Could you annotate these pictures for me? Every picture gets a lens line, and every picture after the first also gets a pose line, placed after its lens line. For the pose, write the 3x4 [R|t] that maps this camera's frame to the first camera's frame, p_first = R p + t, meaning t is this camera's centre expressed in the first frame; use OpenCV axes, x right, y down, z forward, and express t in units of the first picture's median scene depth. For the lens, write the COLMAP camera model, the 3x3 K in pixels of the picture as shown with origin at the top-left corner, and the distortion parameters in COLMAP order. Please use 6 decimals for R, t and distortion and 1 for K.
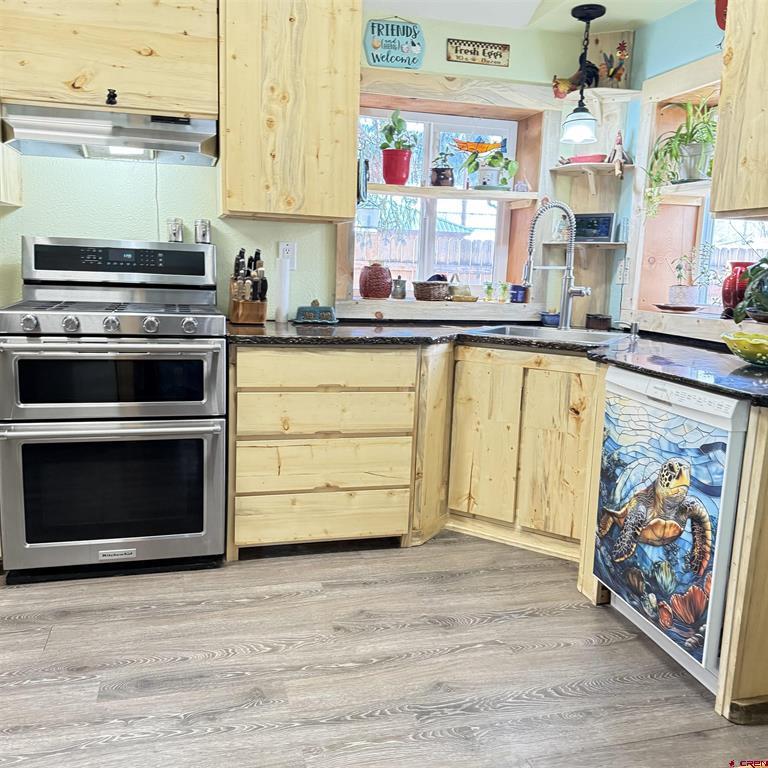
lens RADIAL K [[719.2, 0, 375.1], [0, 719.2, 388.2], [0, 0, 1]] dist [0.041657, 0.000000]
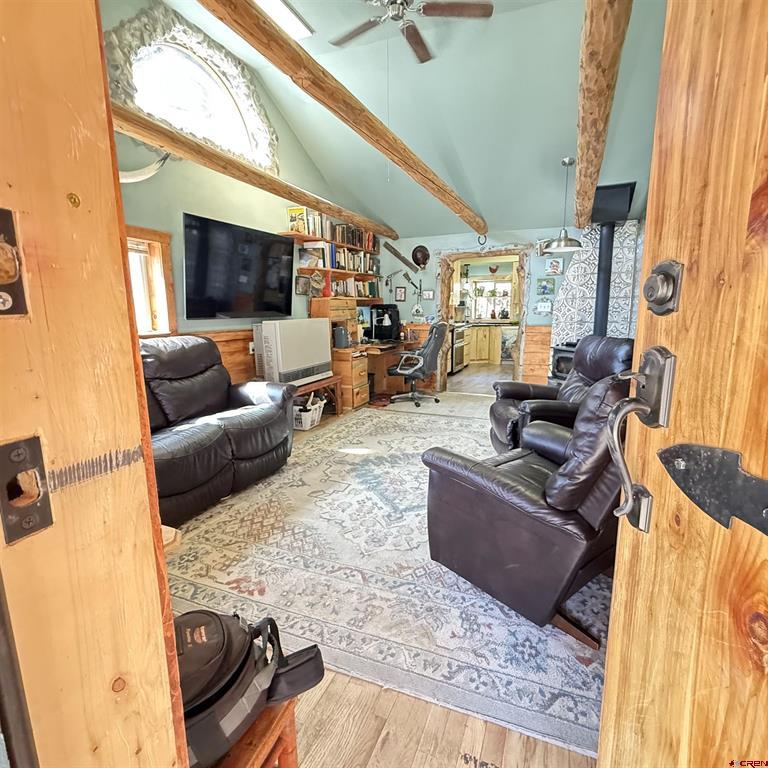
lens RADIAL K [[432.5, 0, 383.5], [0, 432.5, 383.5], [0, 0, 1]] dist [0.001013, -0.001915]
pose [[0.630659, -0.173556, 0.756404, -2.908549], [0.167039, 0.982184, 0.086090, -0.031380], [-0.757870, 0.072056, 0.648415, -0.604417]]
